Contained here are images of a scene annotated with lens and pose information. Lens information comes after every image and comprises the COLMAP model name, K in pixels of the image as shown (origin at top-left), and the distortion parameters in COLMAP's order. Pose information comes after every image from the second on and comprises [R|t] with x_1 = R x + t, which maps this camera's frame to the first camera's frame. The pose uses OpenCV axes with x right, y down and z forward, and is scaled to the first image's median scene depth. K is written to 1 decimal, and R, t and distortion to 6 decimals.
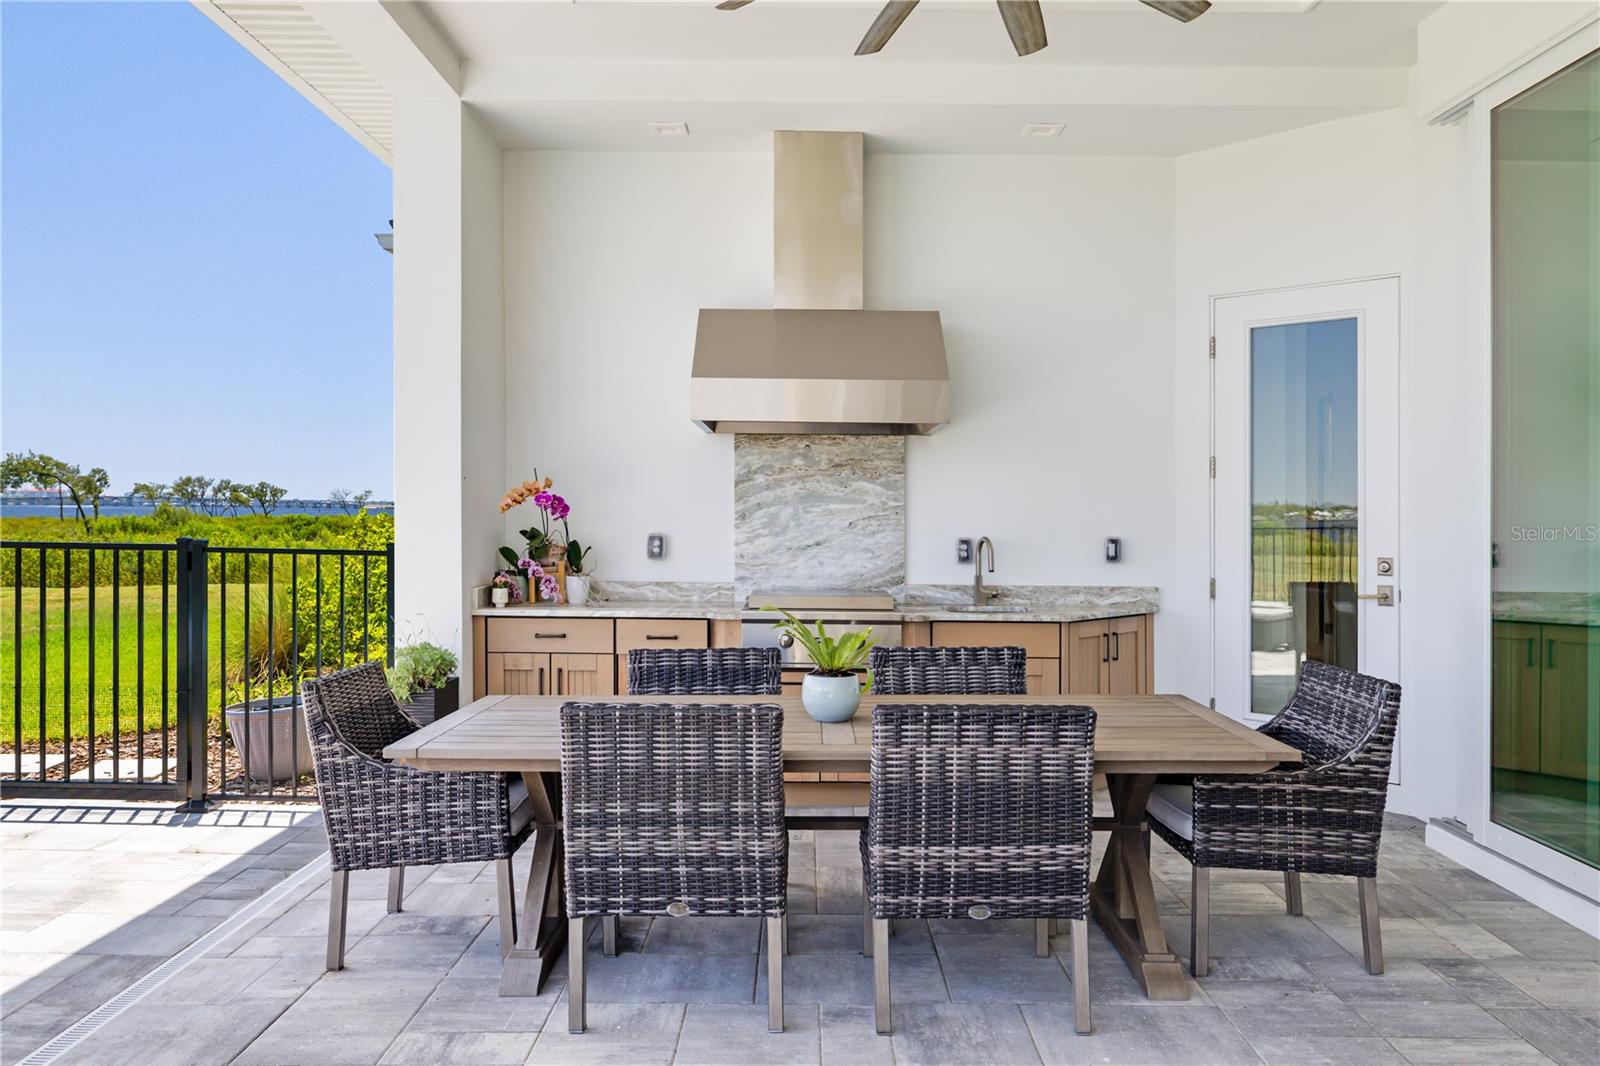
lens RADIAL K [[1168.0, 0, 802.5], [0, 1168.0, 507.6], [0, 0, 1]] dist [0.000025, 0.006024]
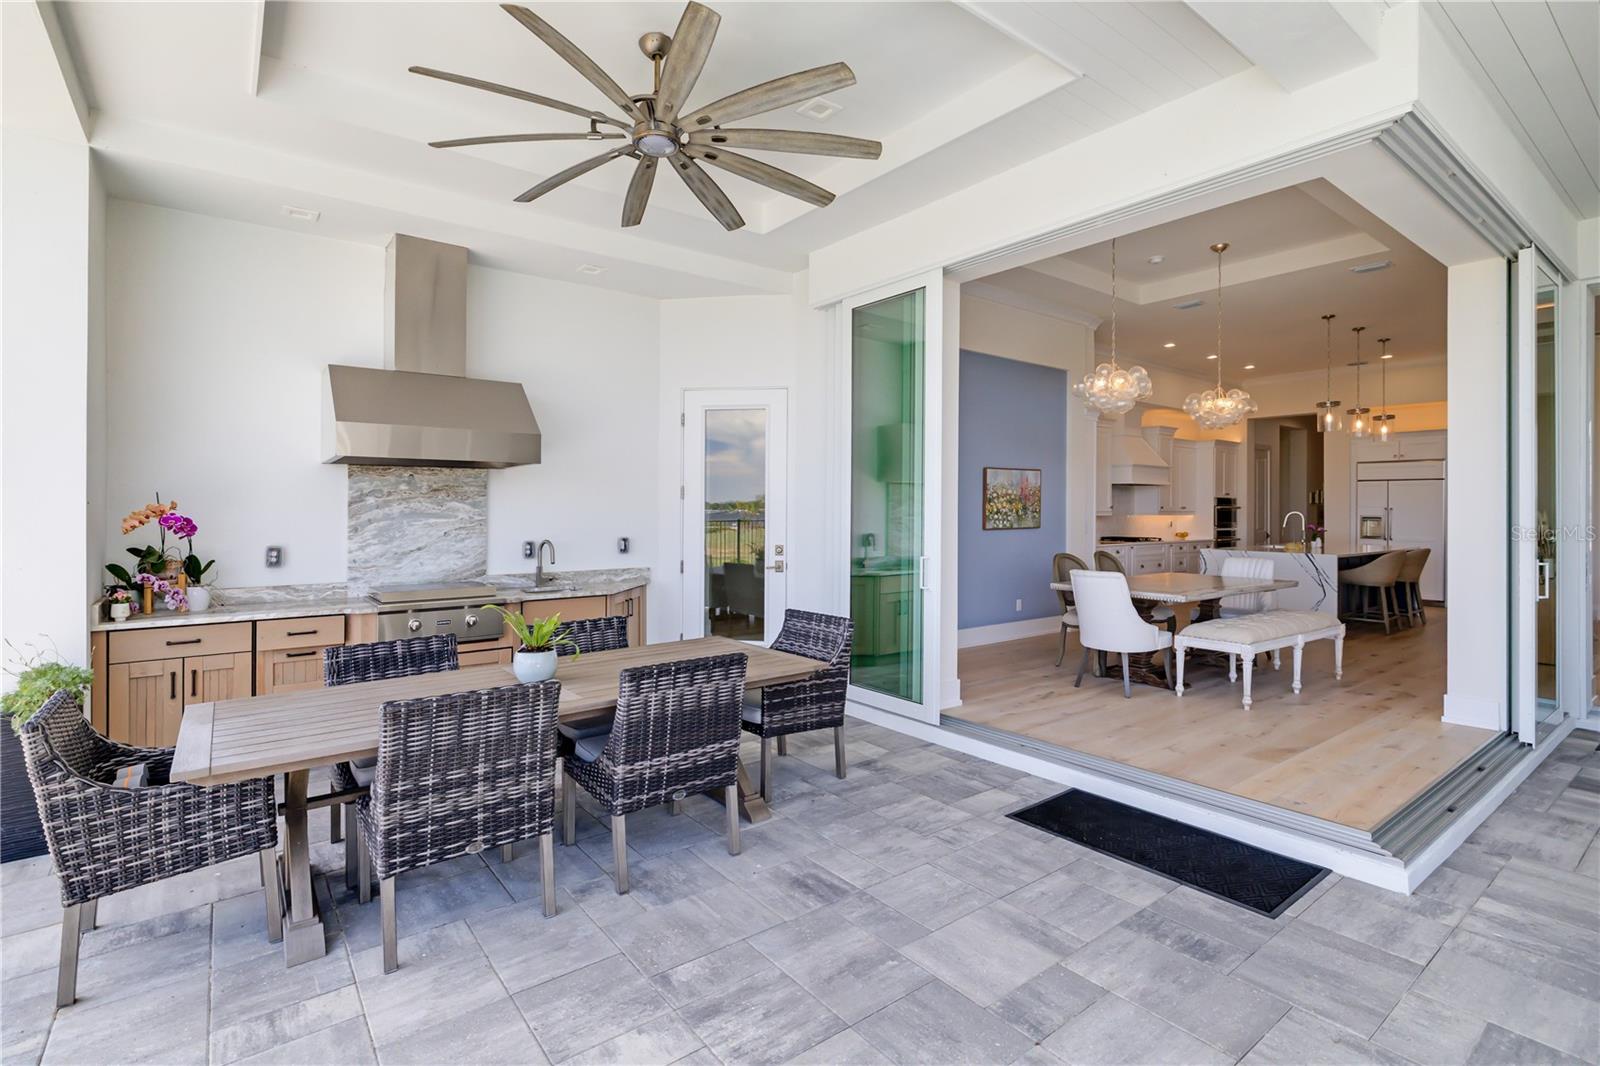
lens RADIAL K [[754.7, 0, 796.7], [0, 754.7, 506.8], [0, 0, 1]] dist [0.002455, 0.000628]
pose [[0.798428, -0.005581, 0.602064, -0.229268], [0.004586, 0.999984, 0.003188, -0.025277], [-0.602072, 0.000215, 0.798442, 0.080935]]
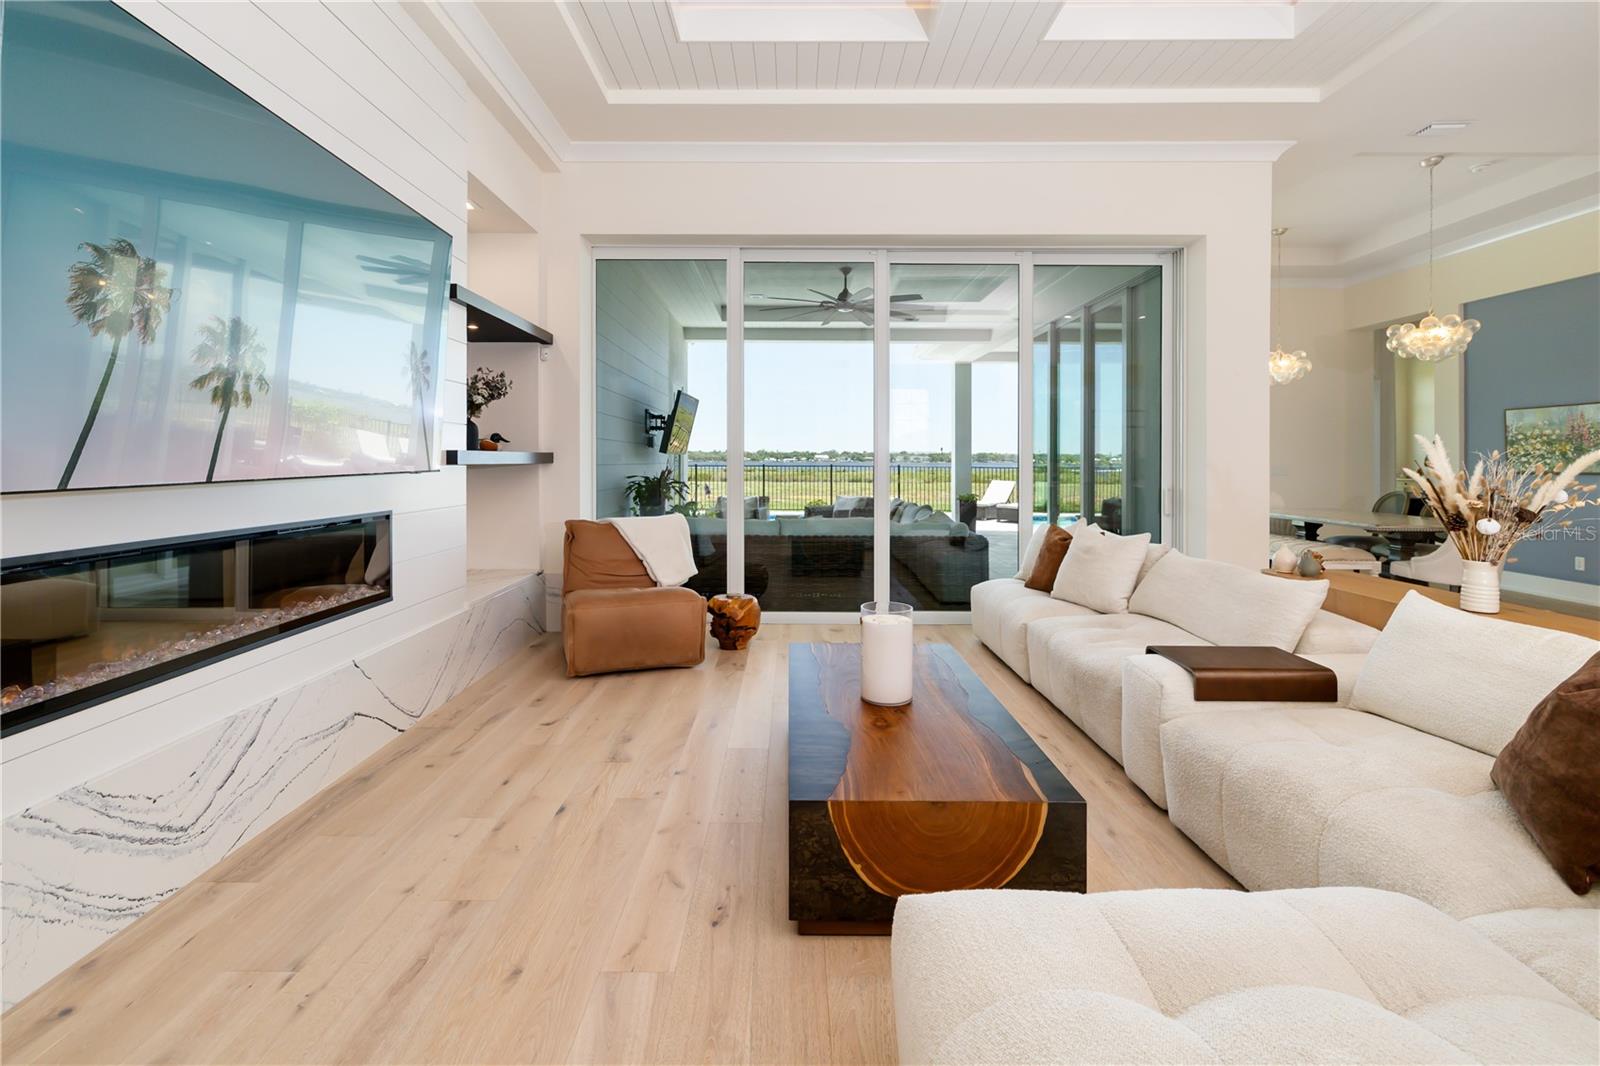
lens RADIAL K [[711.2, 0, 791.9], [0, 711.2, 462.9], [0, 0, 1]] dist [-0.000045, 0.001216]
pose [[-0.005807, -0.005037, -0.999970, 2.883627], [-0.000989, 0.999987, -0.005031, 0.023913], [0.999983, 0.000960, -0.005812, -0.420536]]
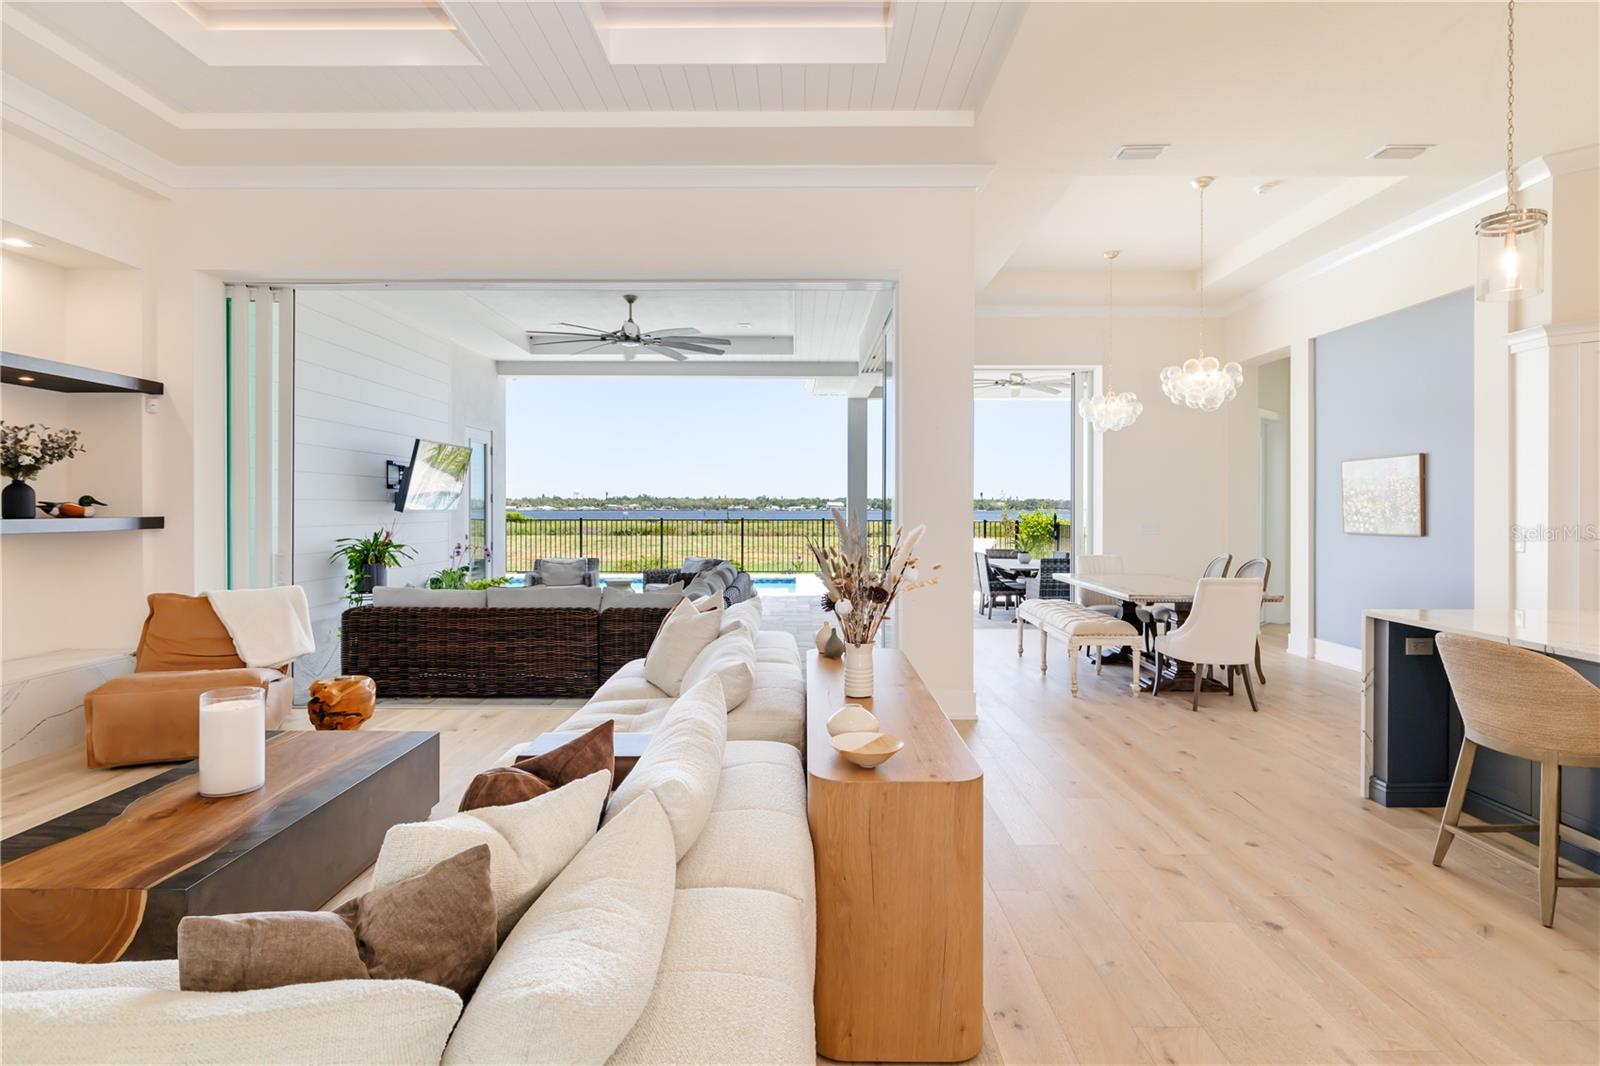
lens RADIAL K [[865.3, 0, 798.1], [0, 865.3, 509.1], [0, 0, 1]] dist [0.004161, 0.000519]
pose [[-0.008275, -0.007986, -0.999934, 2.979143], [0.001029, 0.999968, -0.007995, 0.000197], [0.999965, -0.001095, -0.008267, 0.149500]]
